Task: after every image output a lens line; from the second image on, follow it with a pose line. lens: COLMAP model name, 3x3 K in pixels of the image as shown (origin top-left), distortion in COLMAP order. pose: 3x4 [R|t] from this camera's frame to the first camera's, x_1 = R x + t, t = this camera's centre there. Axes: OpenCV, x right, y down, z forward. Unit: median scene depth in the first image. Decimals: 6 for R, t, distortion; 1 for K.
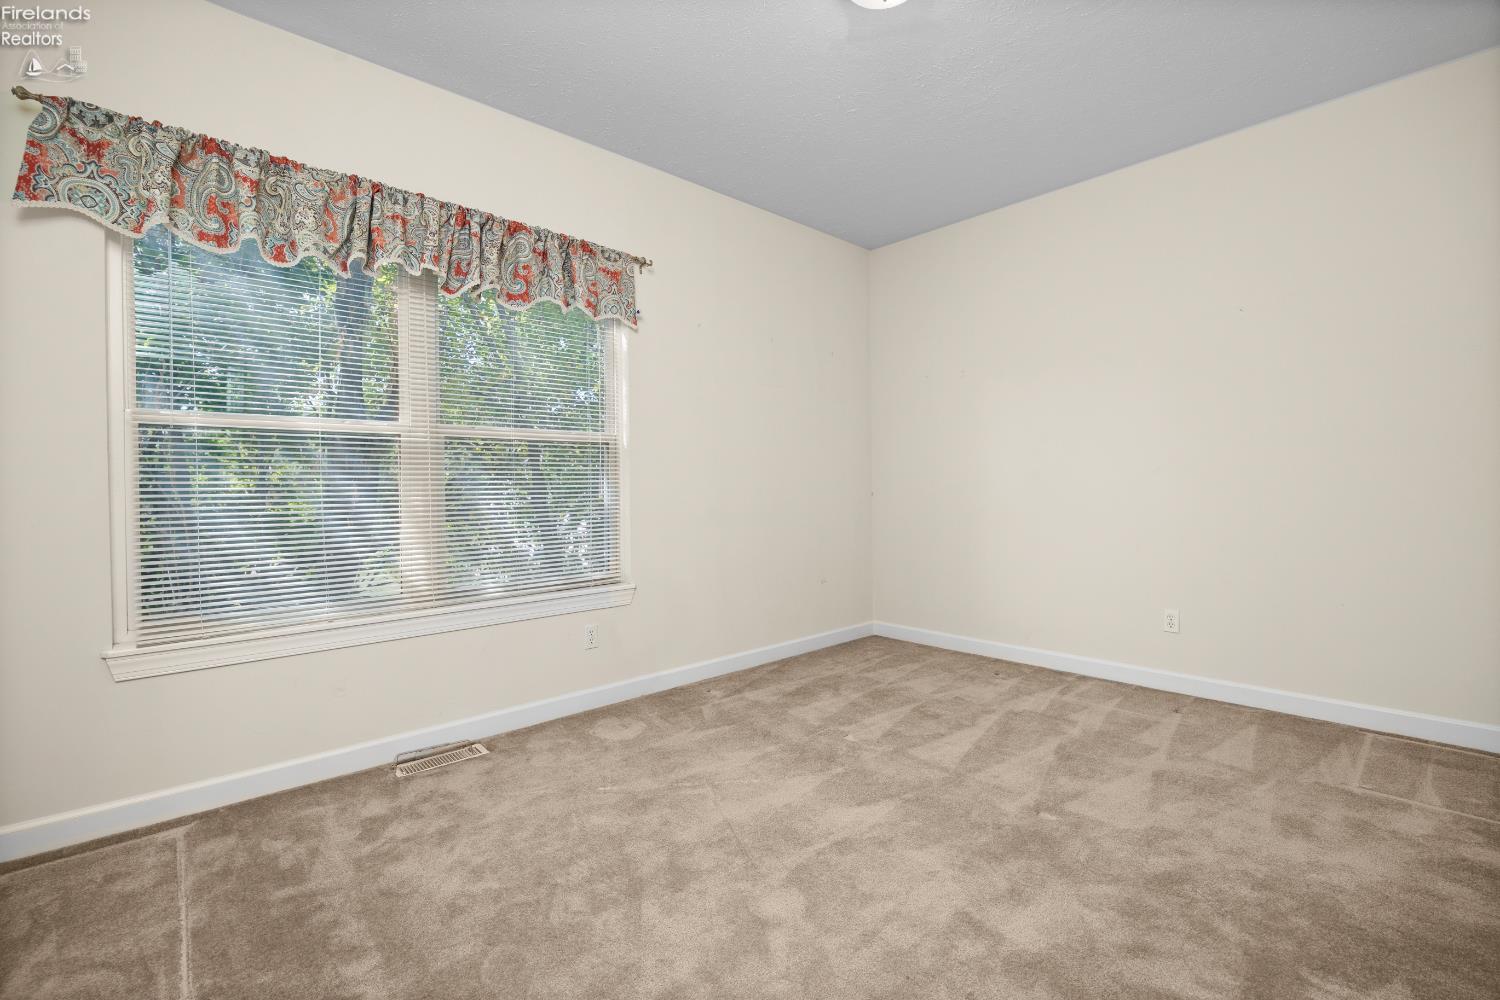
lens RADIAL K [[650.4, 0, 746.8], [0, 650.4, 496.4], [0, 0, 1]] dist [-0.007019, -0.000016]
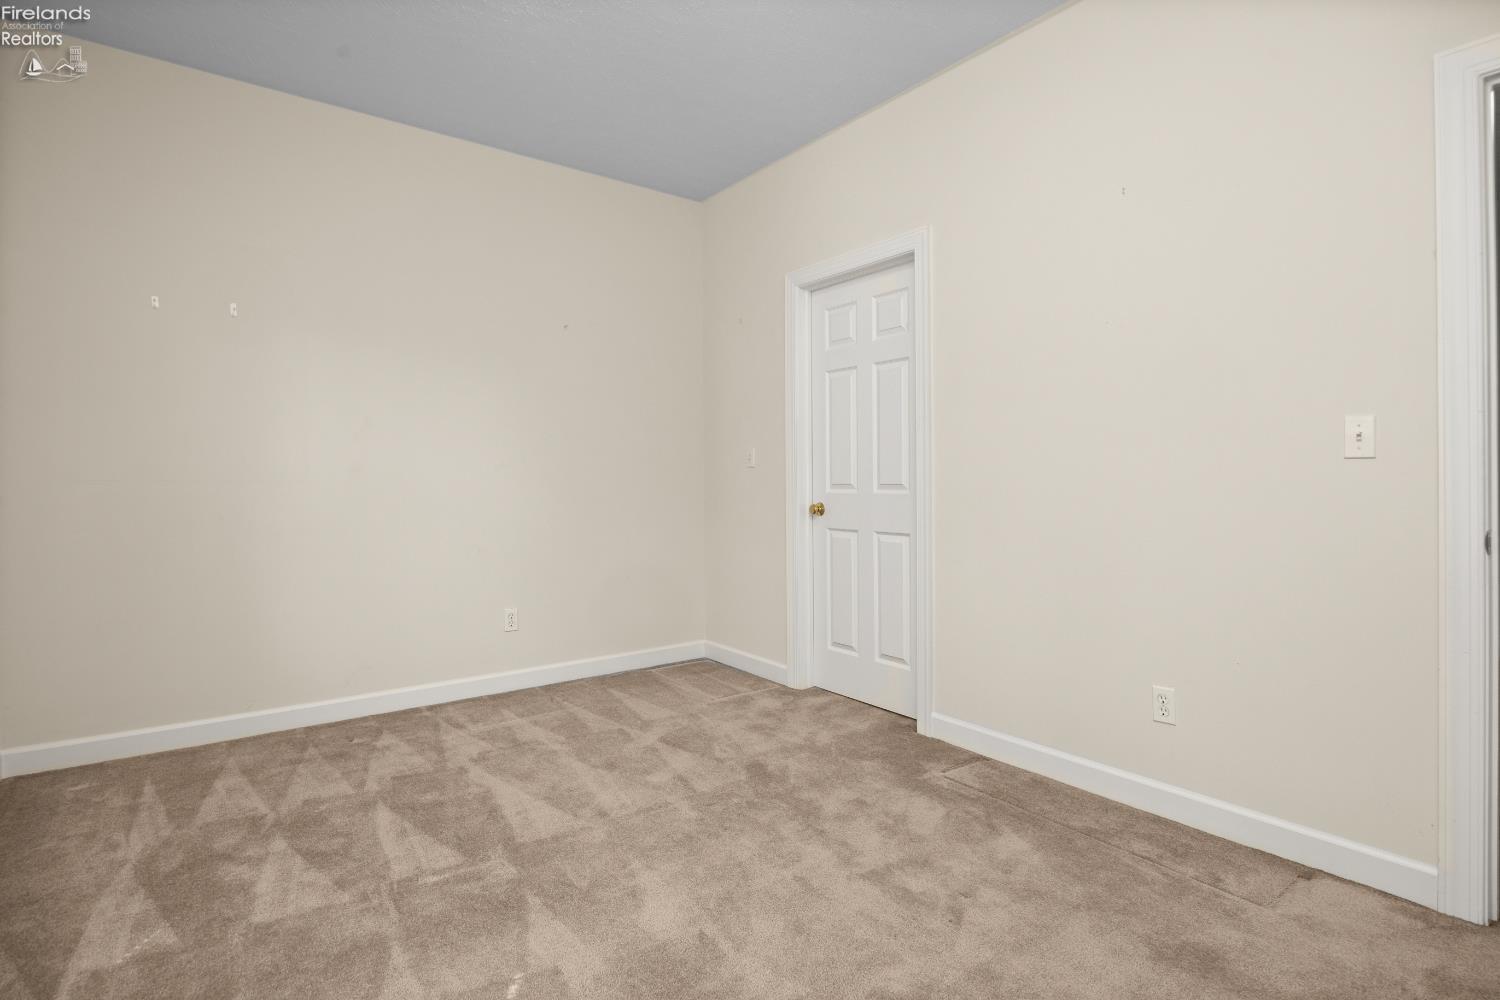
lens RADIAL K [[751.0, 0, 749.4], [0, 751.0, 479.1], [0, 0, 1]] dist [0.000694, 0.000169]
pose [[0.094263, 0.015354, 0.995429, -0.488577], [0.015299, 0.999741, -0.016869, 0.002201], [-0.995430, 0.016819, 0.094003, 0.556971]]
